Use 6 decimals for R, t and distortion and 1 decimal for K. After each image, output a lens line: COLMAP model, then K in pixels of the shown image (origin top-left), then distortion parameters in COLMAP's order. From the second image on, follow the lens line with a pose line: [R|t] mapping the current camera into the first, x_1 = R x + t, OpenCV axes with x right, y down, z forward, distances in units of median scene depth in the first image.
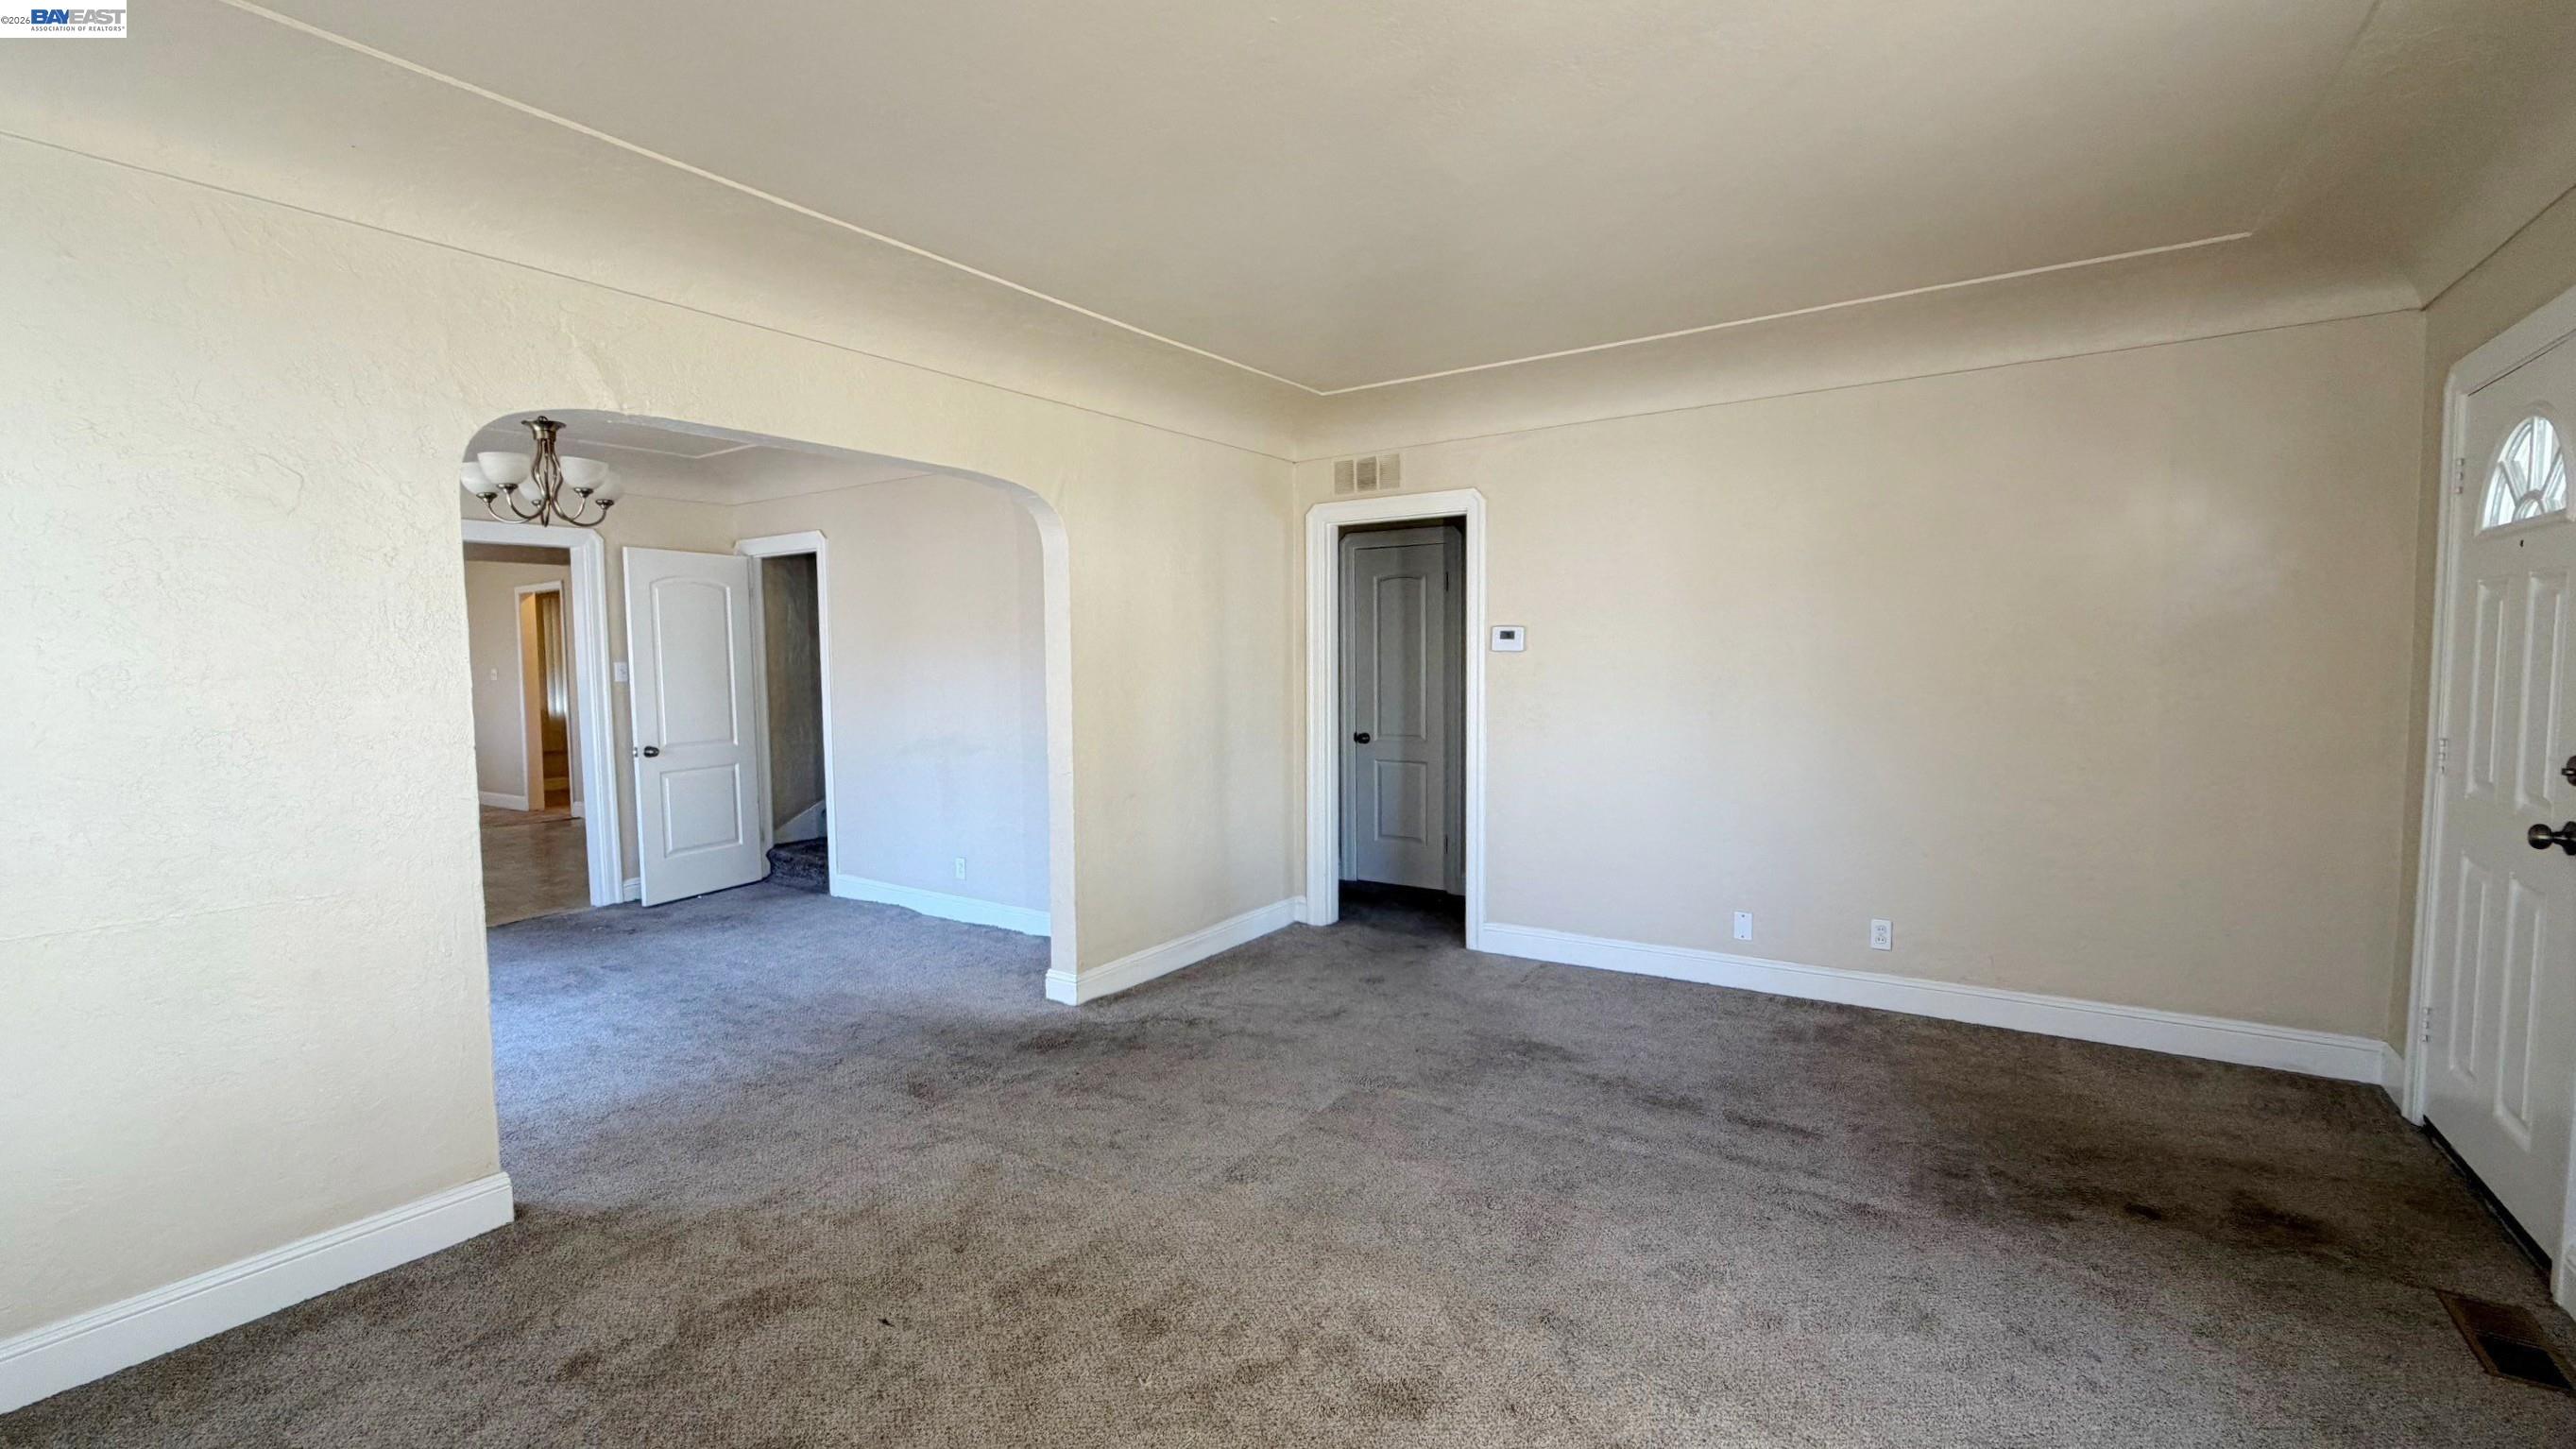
lens RADIAL K [[1074.7, 0, 1275.9], [0, 1074.7, 733.8], [0, 0, 1]] dist [-0.008442, -0.000169]
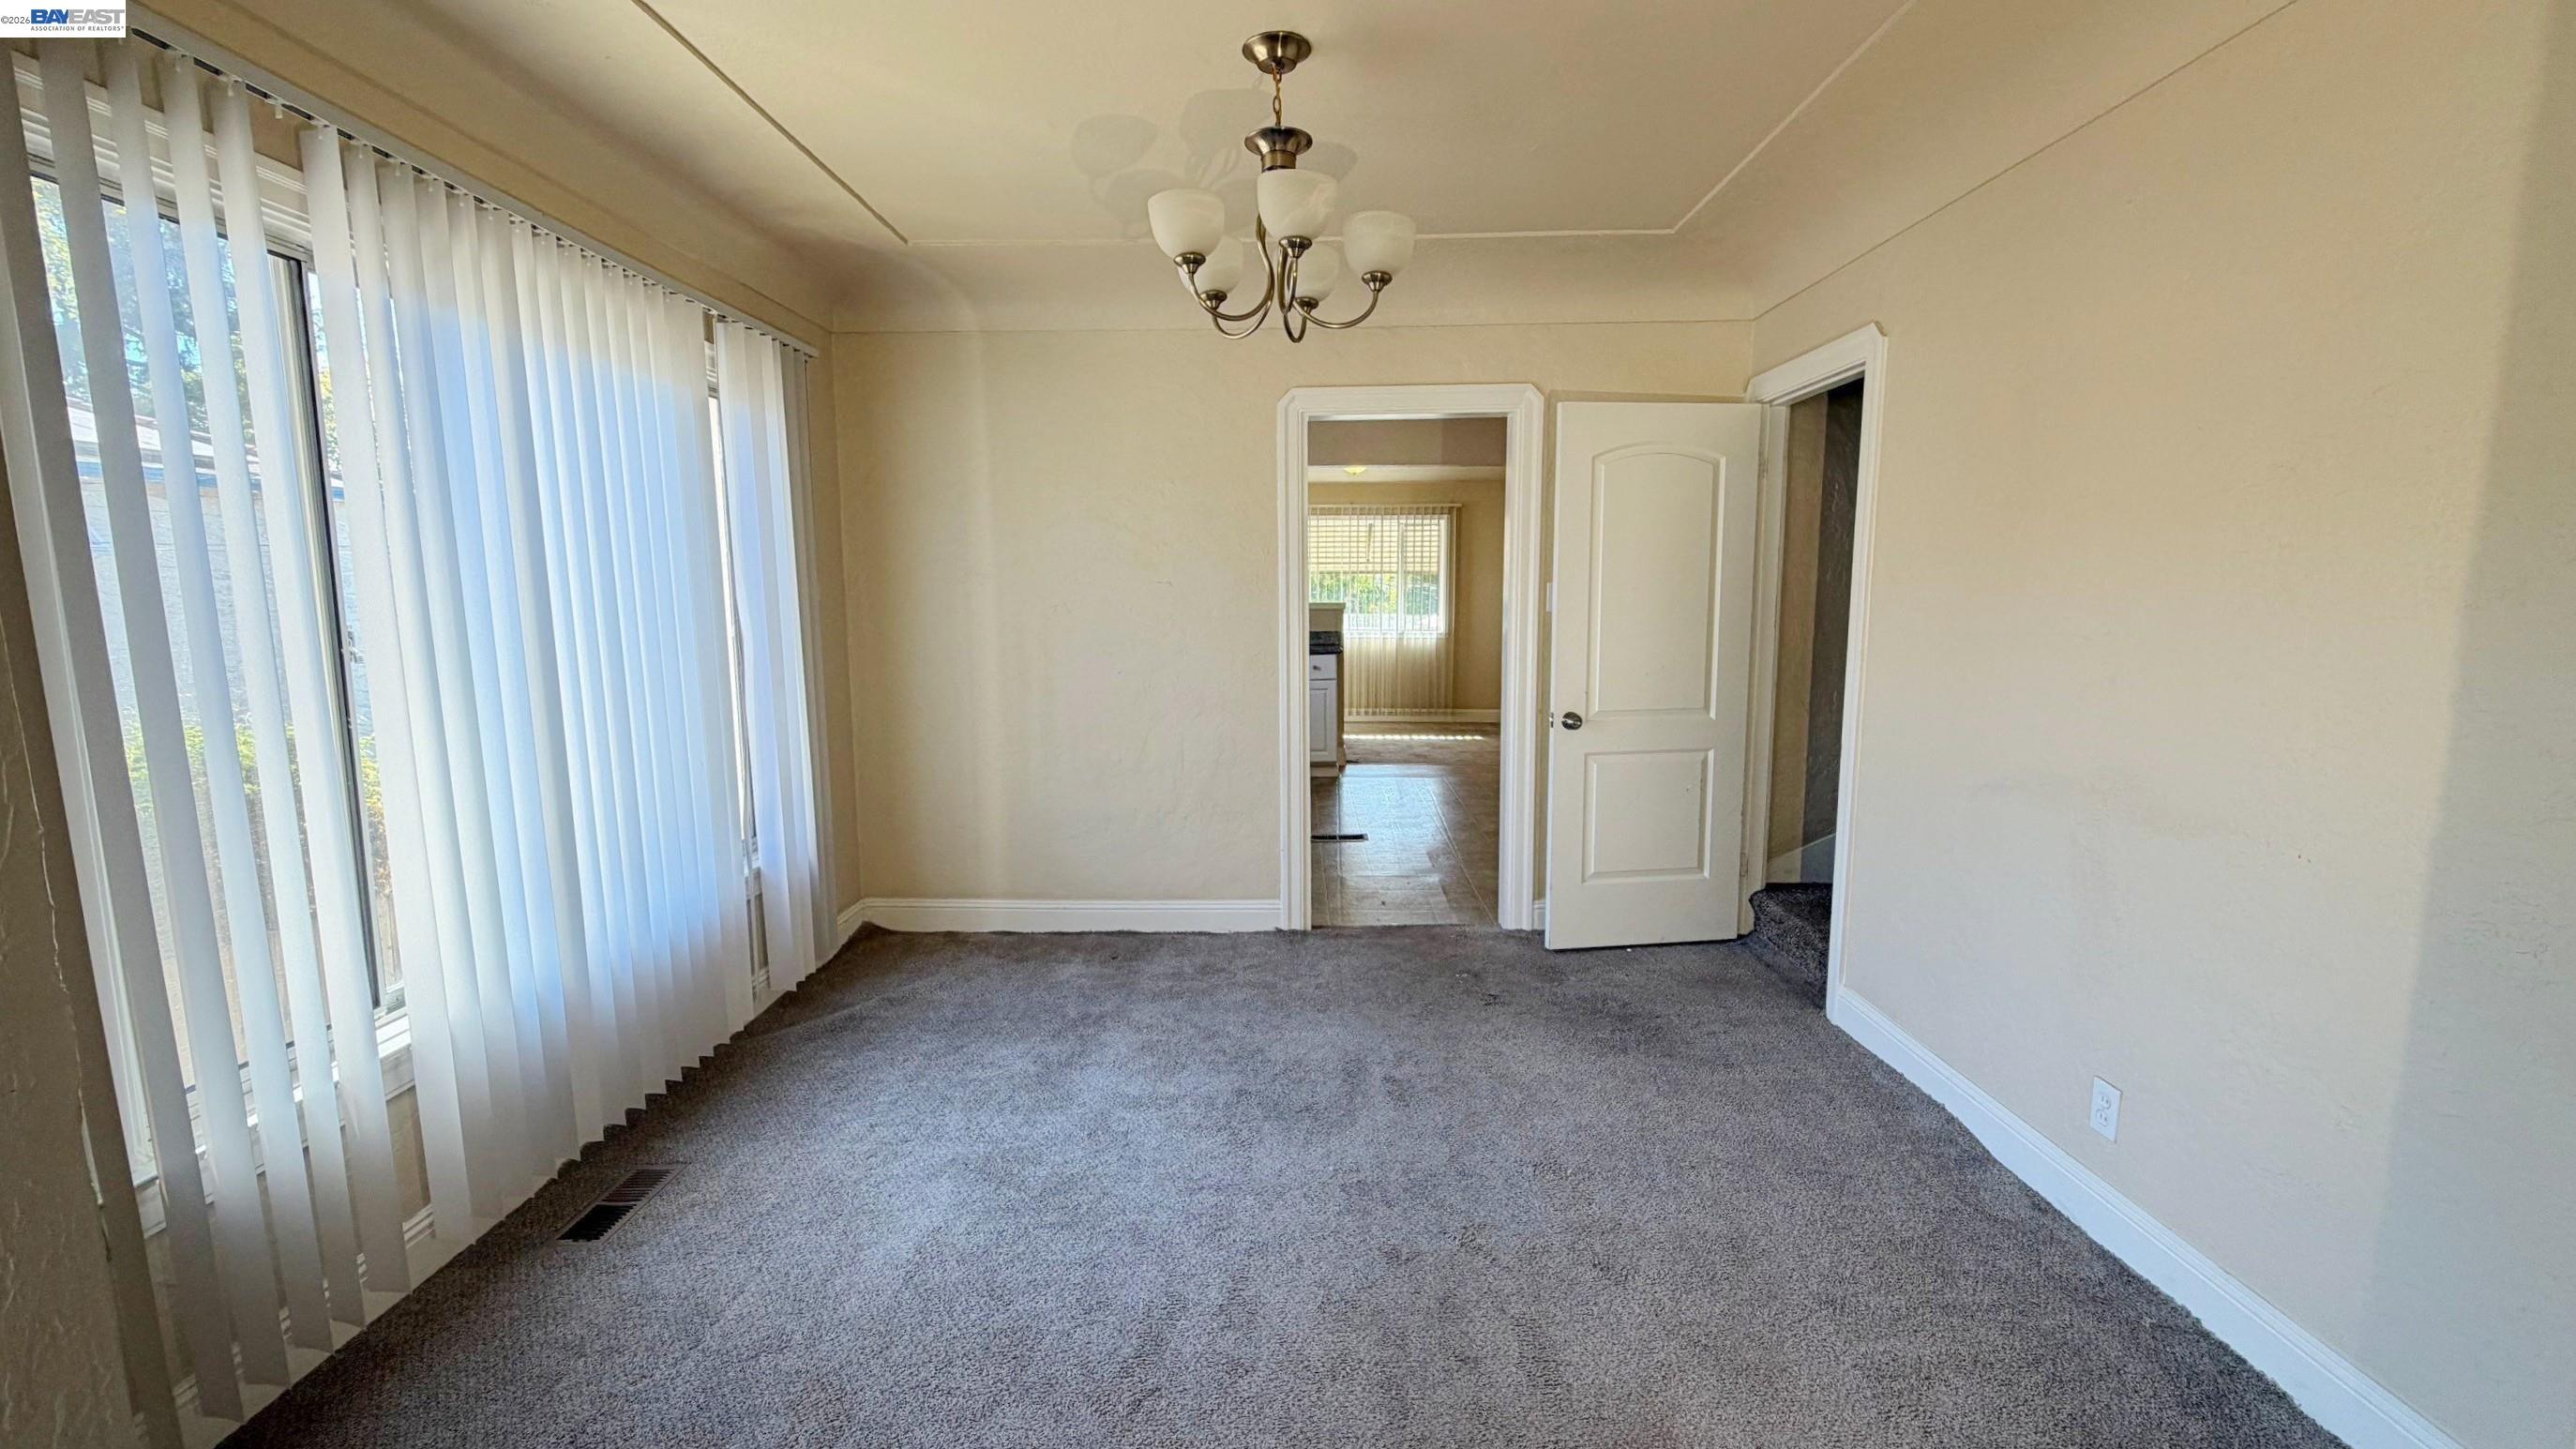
lens RADIAL K [[1047.7, 0, 1288.5], [0, 1047.7, 732.0], [0, 0, 1]] dist [-0.000026, 0.000011]
pose [[0.537645, 0.118856, -0.834752, -0.150488], [-0.055938, 0.992862, 0.105340, -0.035910], [0.841314, -0.009941, 0.540455, 0.537169]]
